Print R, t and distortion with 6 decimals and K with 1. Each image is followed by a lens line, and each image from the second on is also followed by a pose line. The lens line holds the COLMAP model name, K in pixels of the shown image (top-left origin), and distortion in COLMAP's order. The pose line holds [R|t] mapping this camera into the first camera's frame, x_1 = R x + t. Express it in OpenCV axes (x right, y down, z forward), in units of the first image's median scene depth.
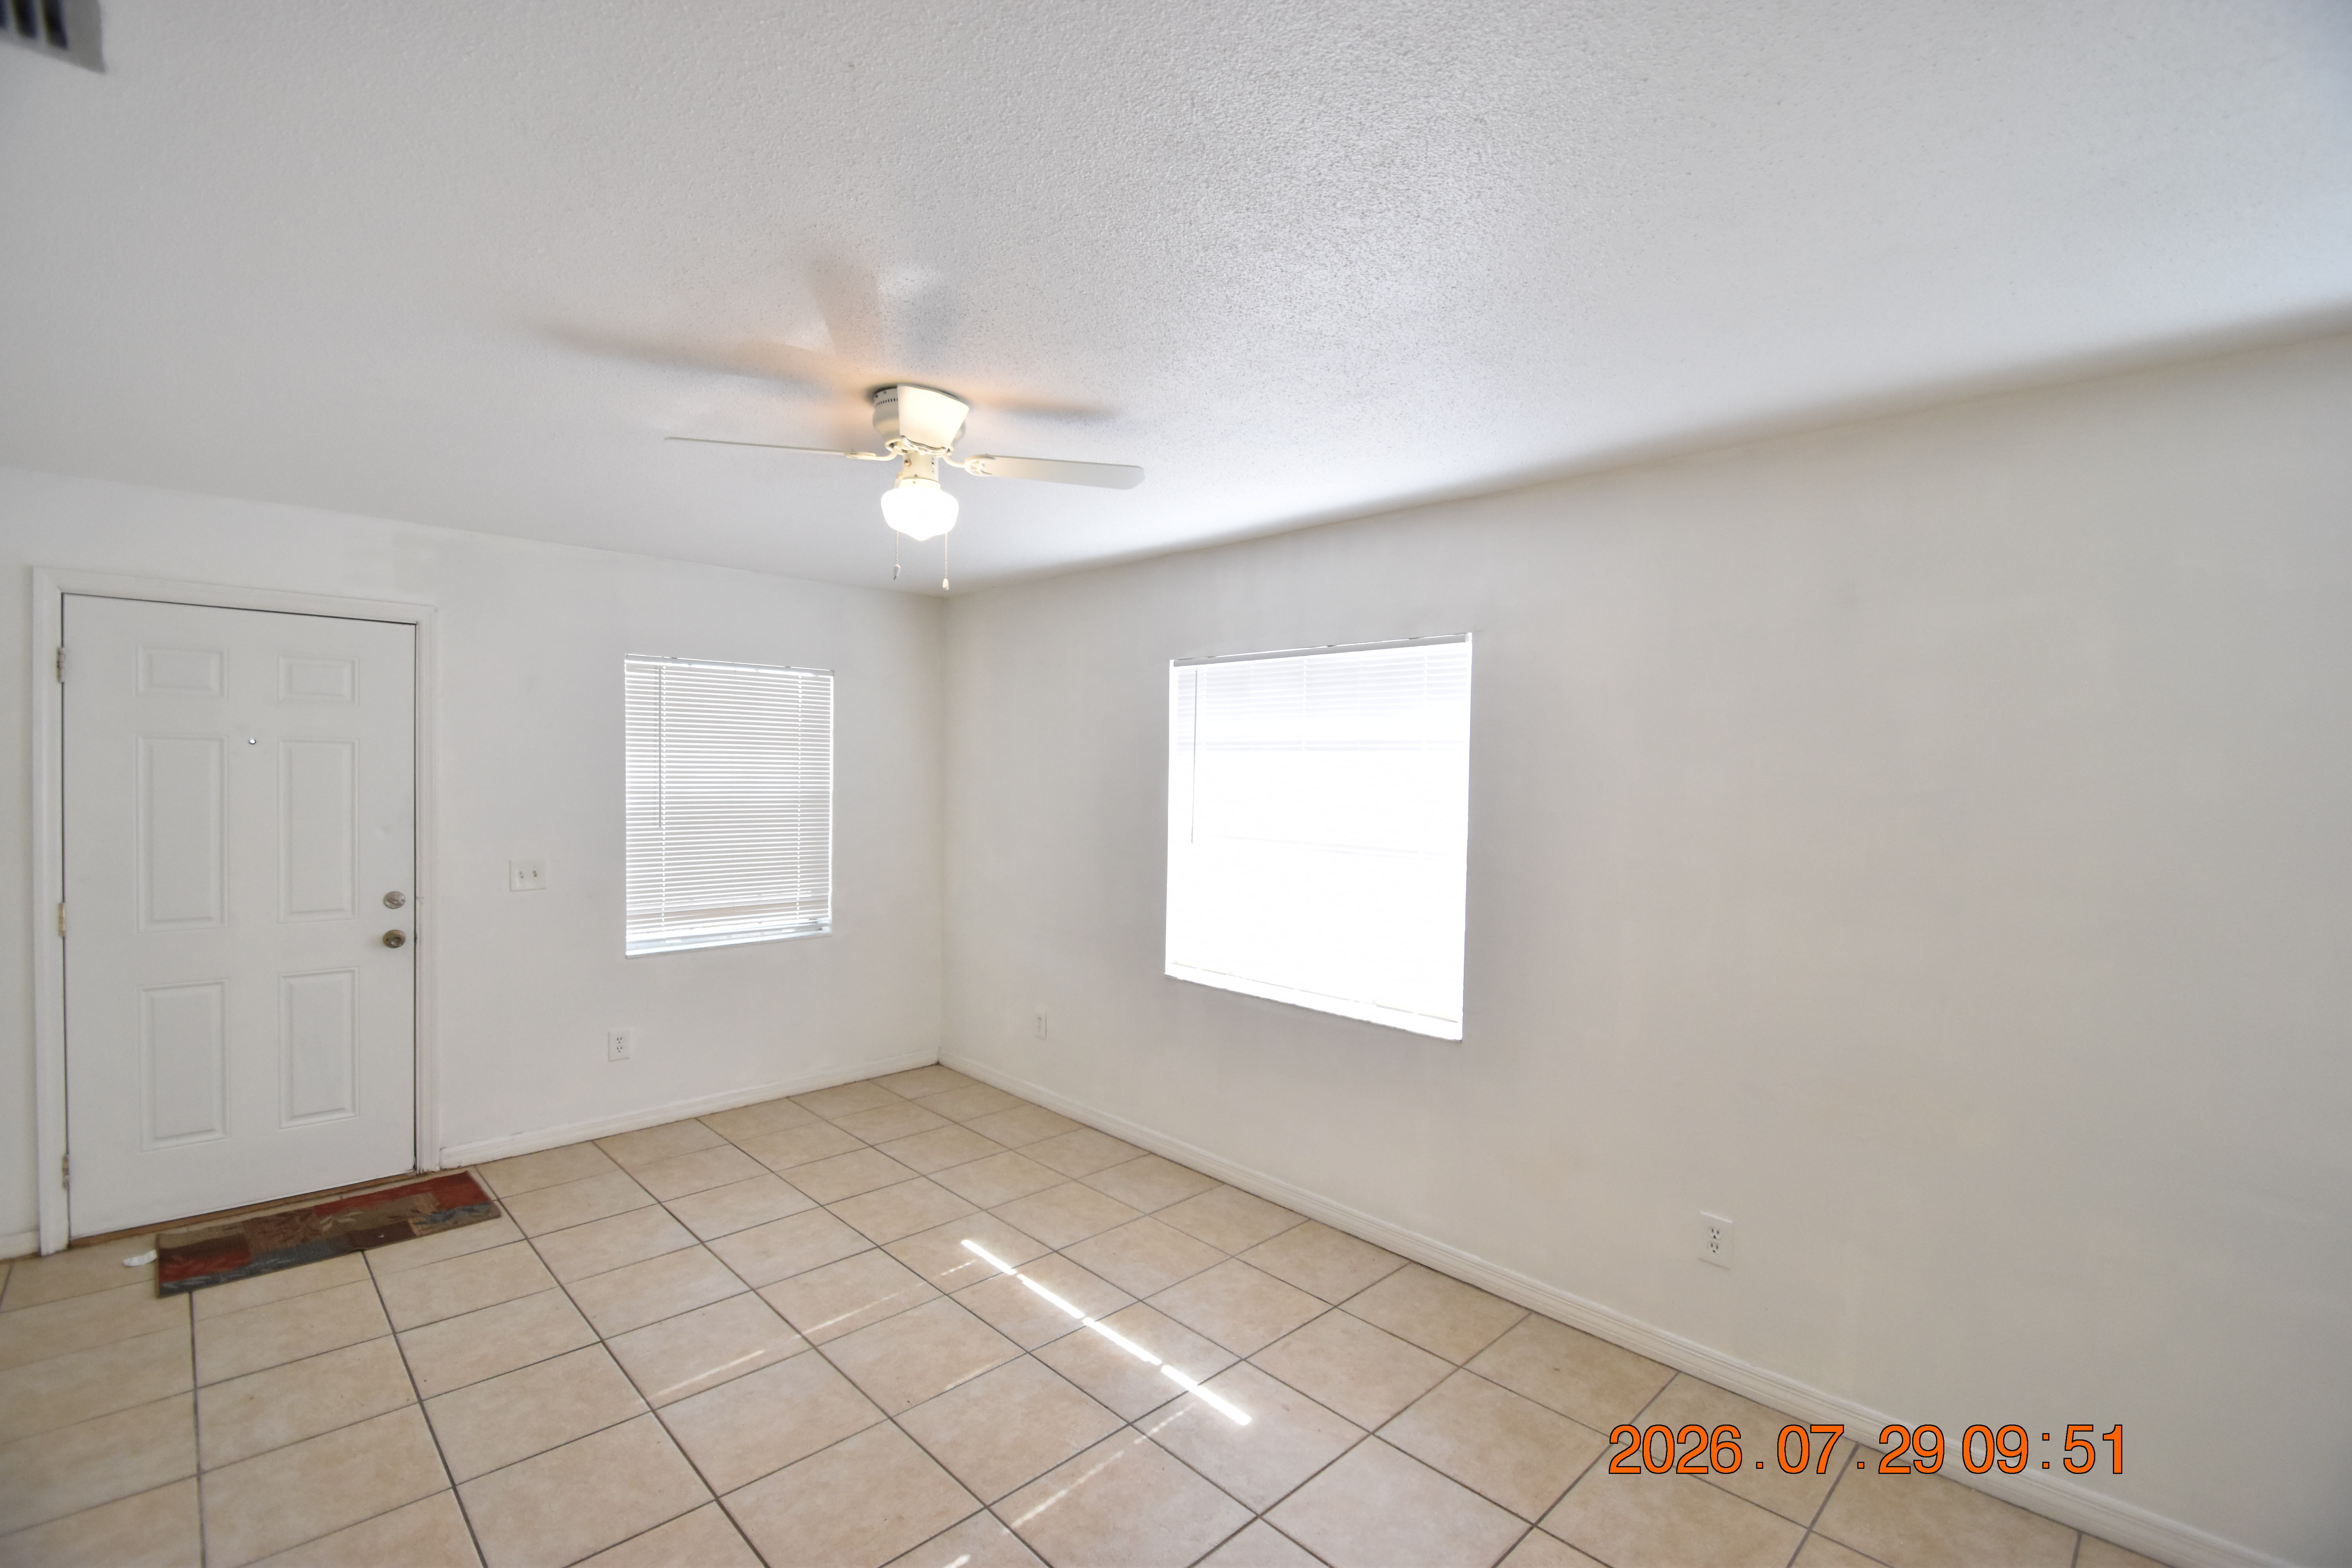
lens RADIAL K [[1032.4, 0, 1152.2], [0, 1032.4, 790.3], [0, 0, 1]] dist [0.011968, -0.013845]
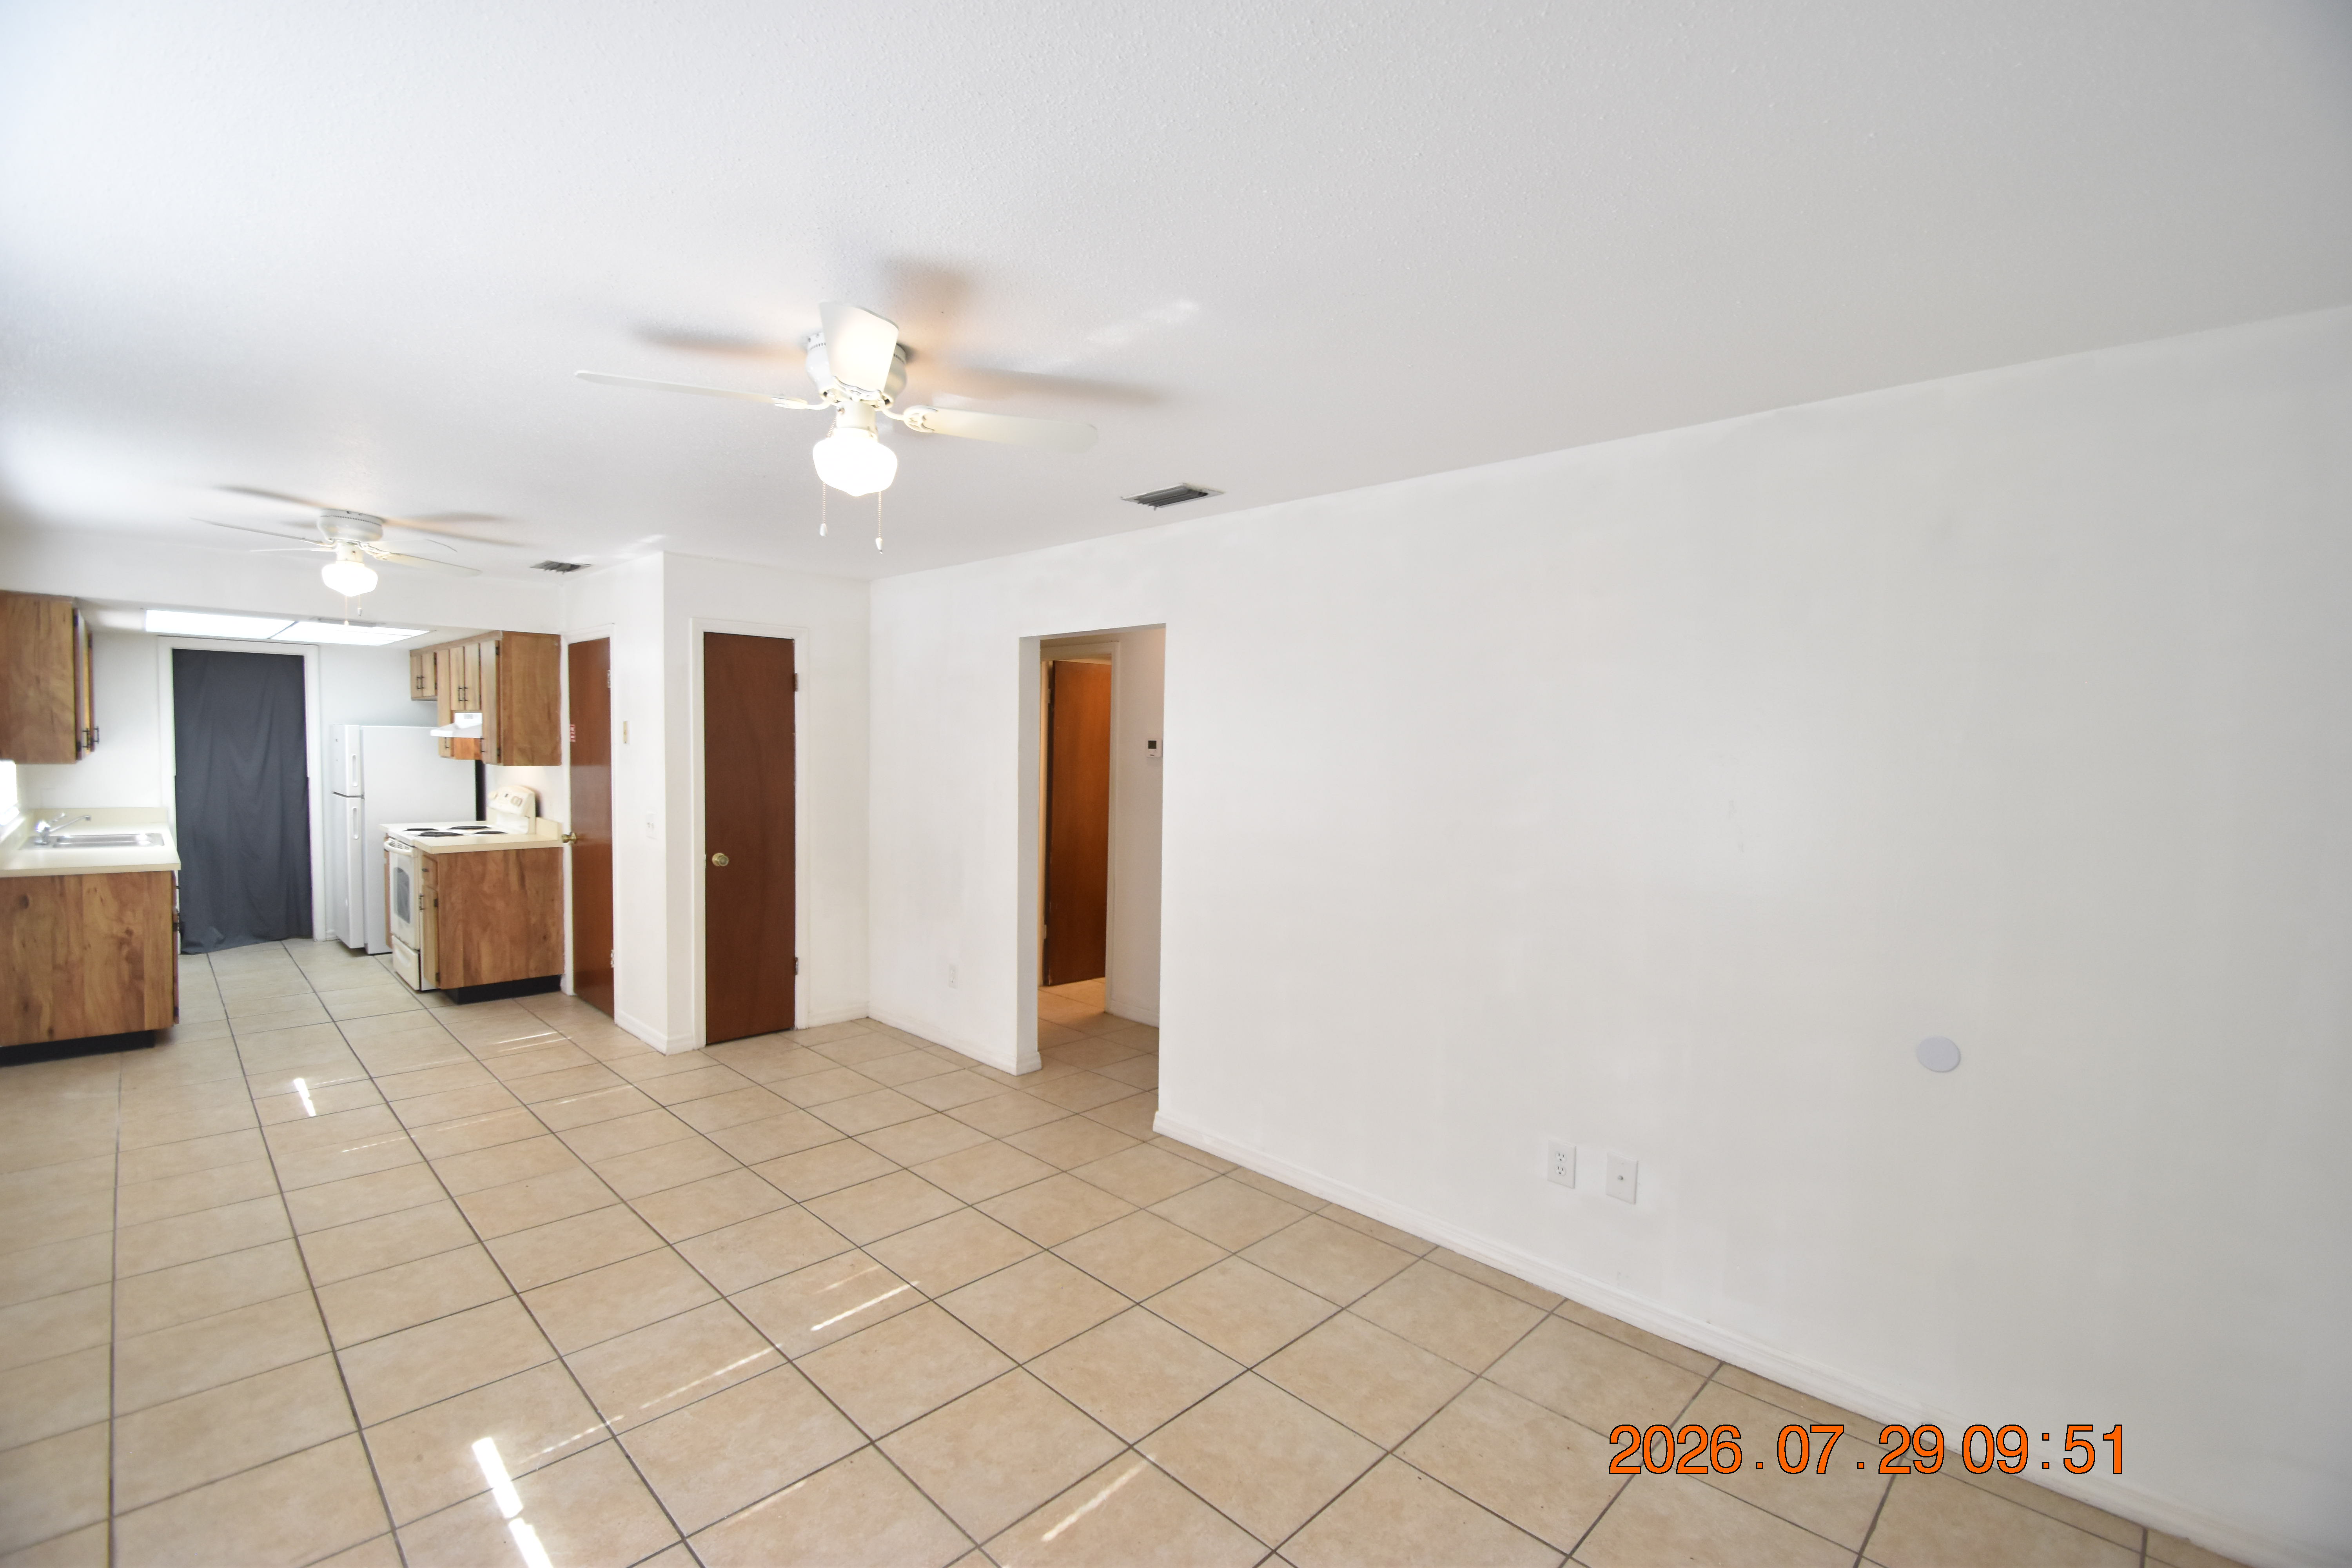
lens RADIAL K [[1032.4, 0, 1157.5], [0, 1032.4, 790.8], [0, 0, 1]] dist [0.011968, -0.013845]
pose [[-0.998975, -0.035549, -0.028006, -0.389274], [-0.037457, 0.996782, 0.070869, -0.042765], [0.025397, 0.071846, -0.997092, 1.593229]]
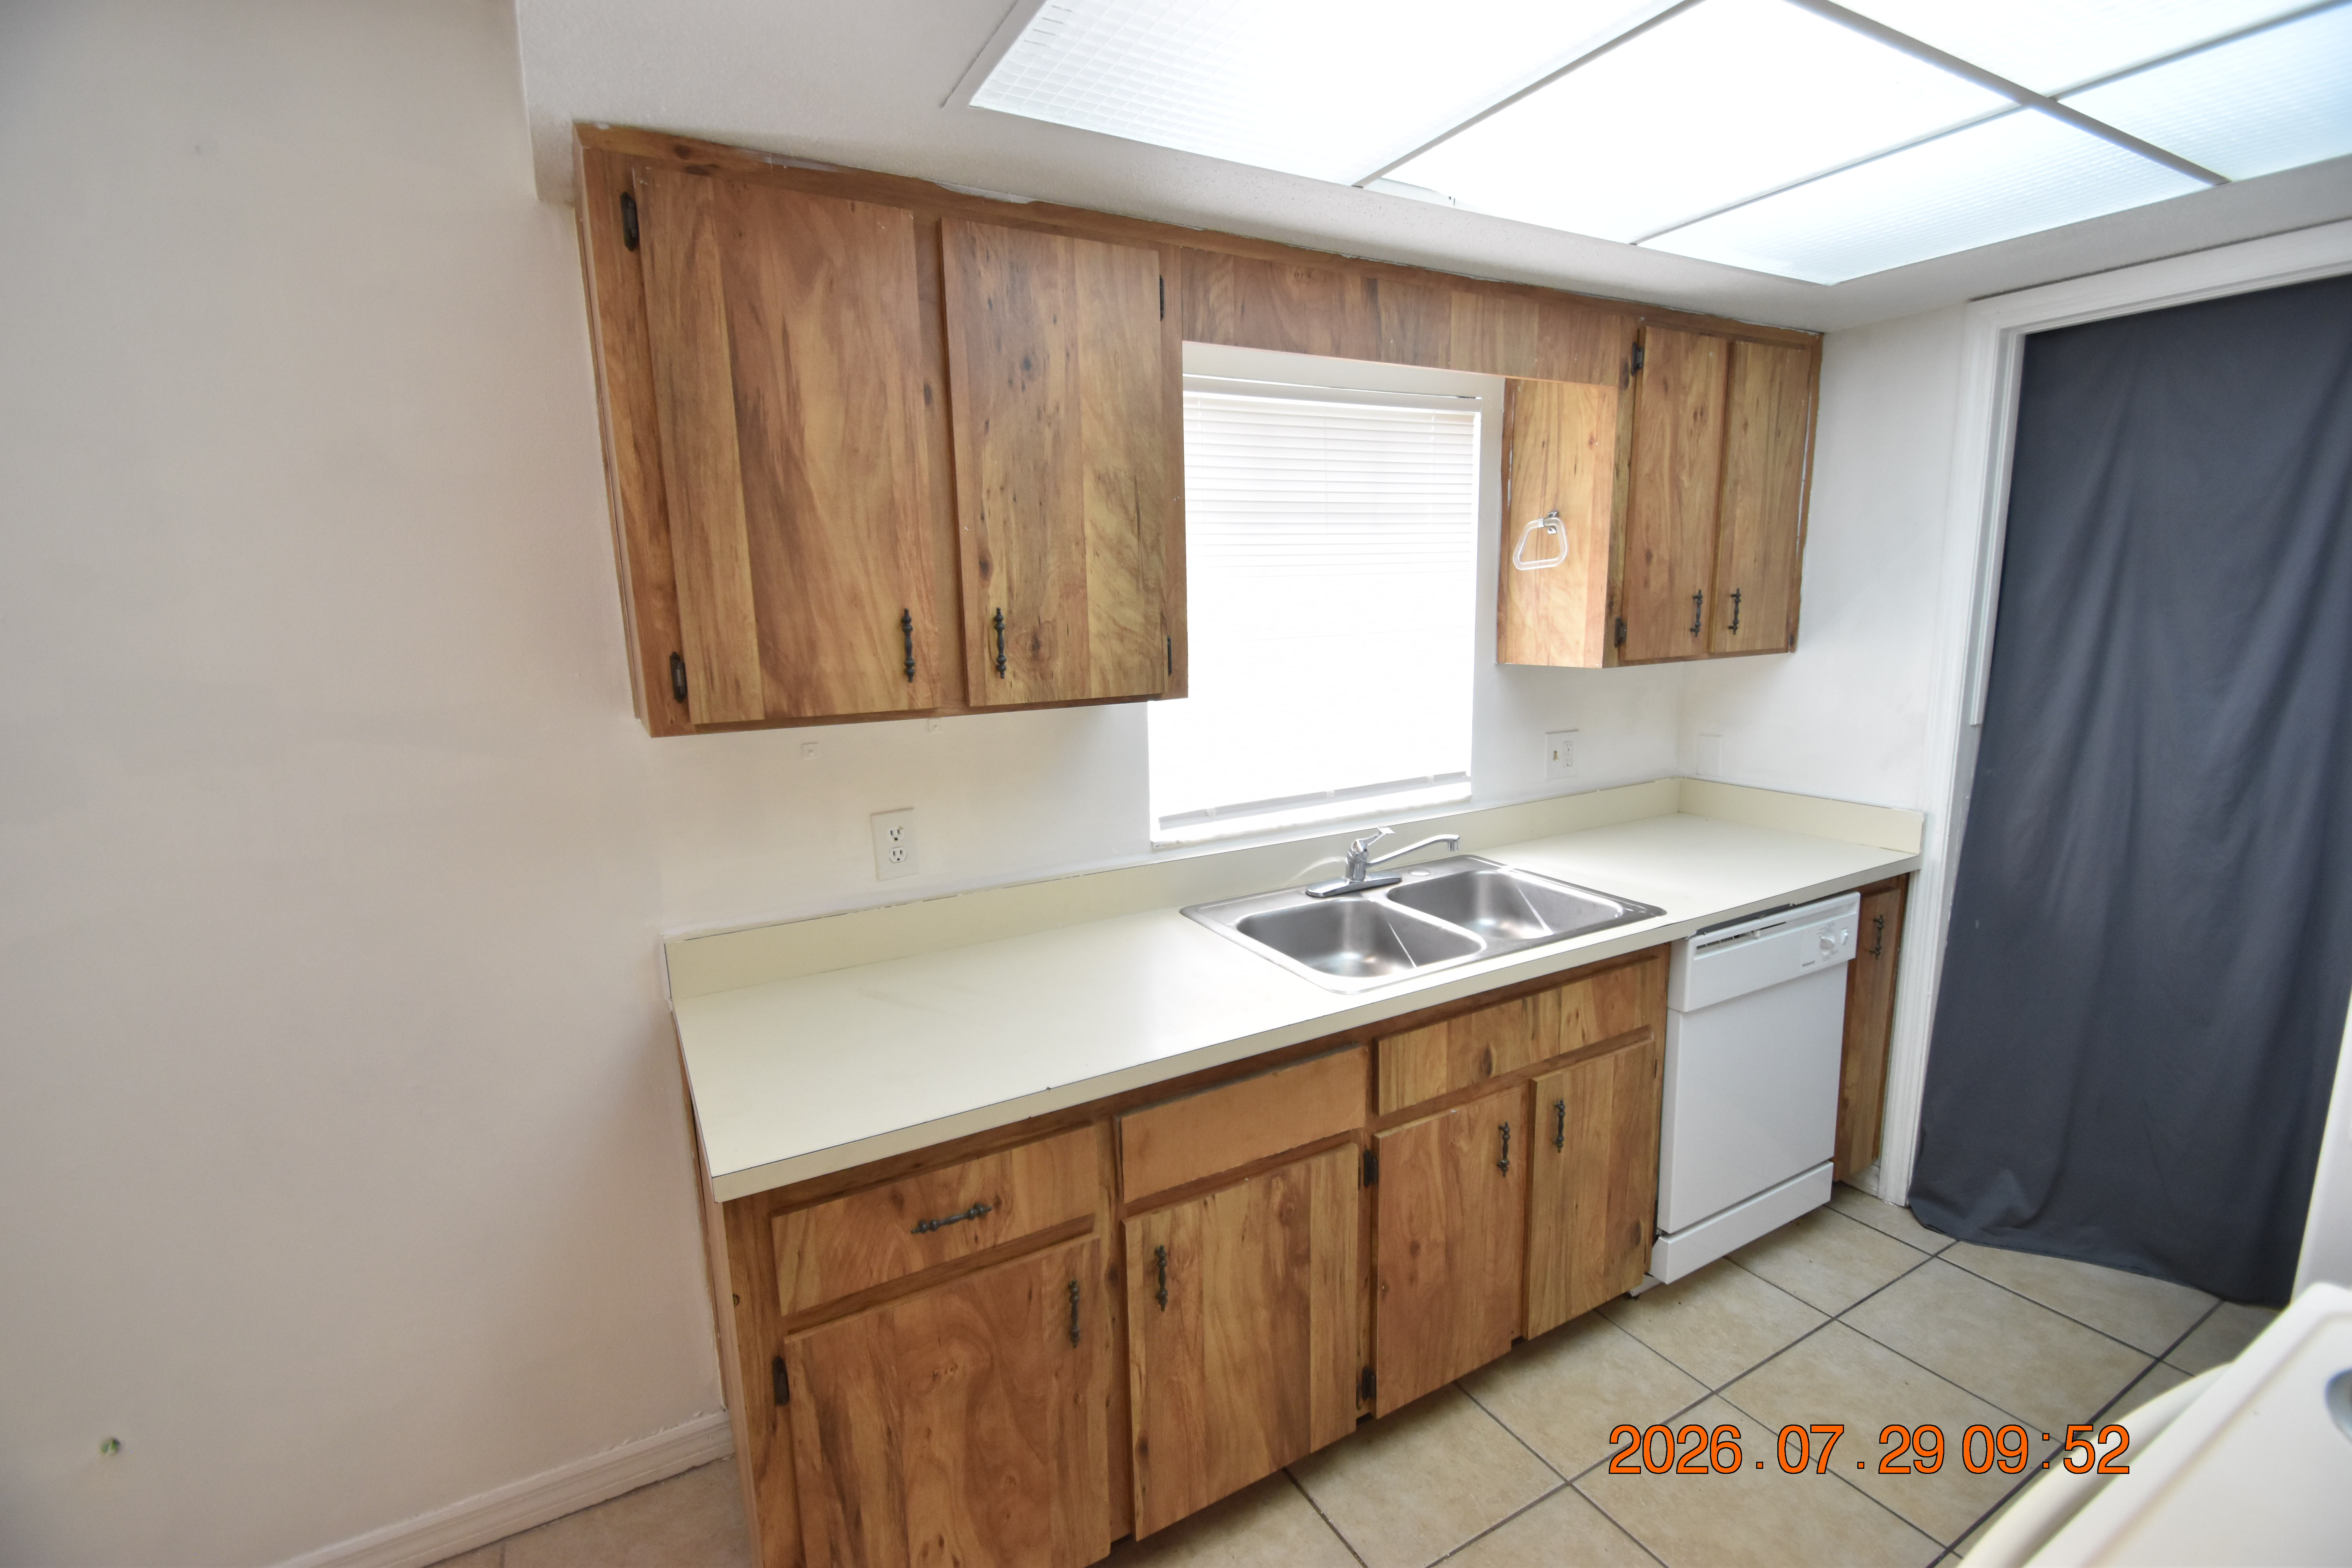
lens RADIAL K [[1032.4, 0, 1158.9], [0, 1032.4, 801.1], [0, 0, 1]] dist [0.011968, -0.013845]
pose [[0.252582, -0.202656, 0.946115, 0.839133], [0.053564, 0.979249, 0.195453, 0.038761], [-0.966092, 0.001310, 0.258195, -0.391758]]
